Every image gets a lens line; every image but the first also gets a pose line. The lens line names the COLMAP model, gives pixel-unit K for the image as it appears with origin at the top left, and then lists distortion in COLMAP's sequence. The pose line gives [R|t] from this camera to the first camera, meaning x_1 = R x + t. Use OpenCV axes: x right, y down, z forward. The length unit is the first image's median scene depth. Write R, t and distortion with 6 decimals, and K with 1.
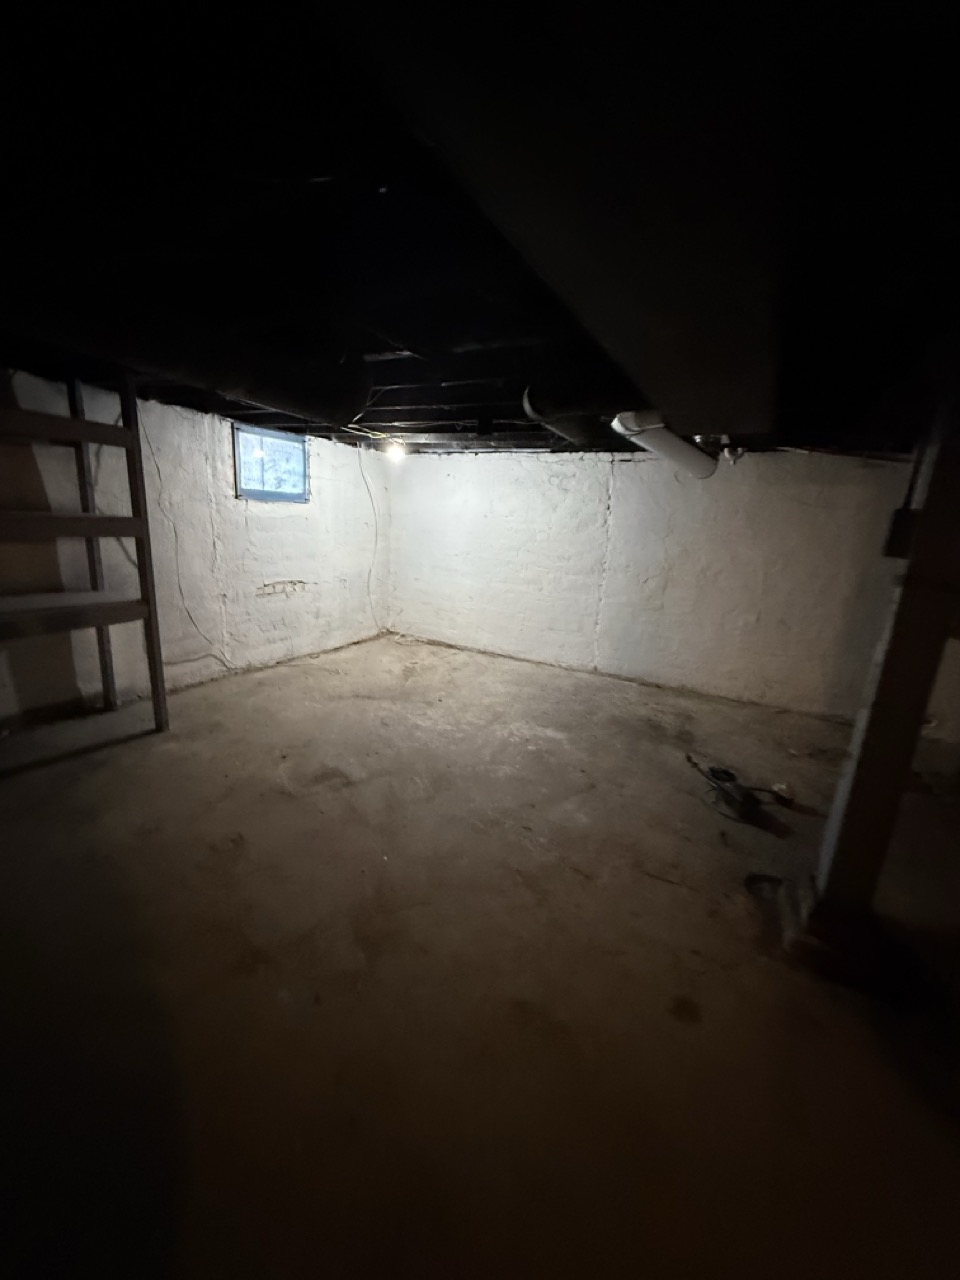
lens RADIAL K [[511.6, 0, 480.9], [0, 511.6, 640.8], [0, 0, 1]] dist [0.001498, 0.000218]
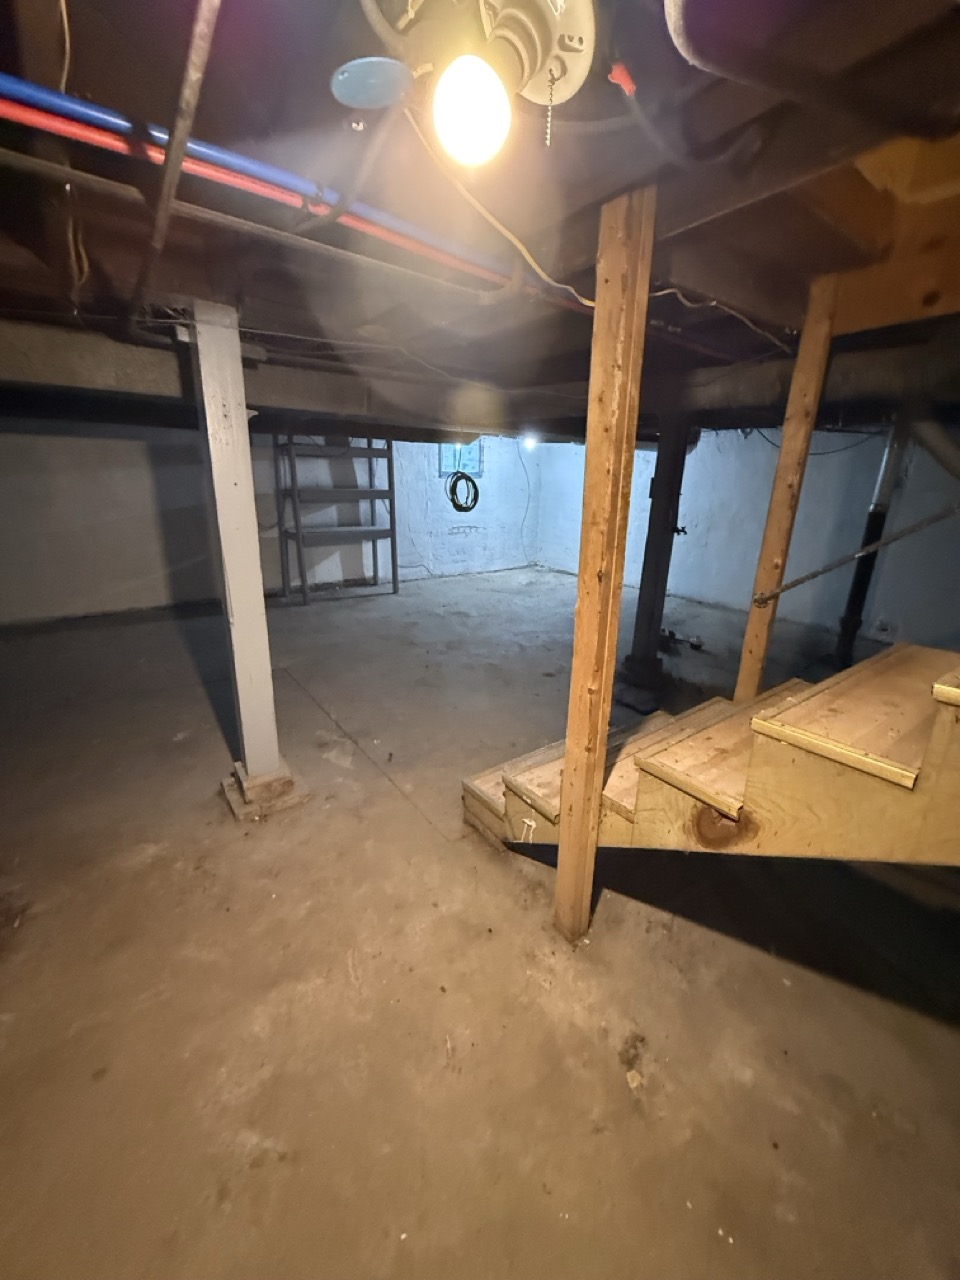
lens RADIAL K [[511.6, 0, 480.5], [0, 511.6, 640.6], [0, 0, 1]] dist [0.001498, 0.000218]
pose [[0.906228, 0.091781, -0.412707, 0.451572], [-0.066173, 0.994913, 0.075954, 0.147037], [0.417579, -0.041521, 0.907692, -0.599269]]
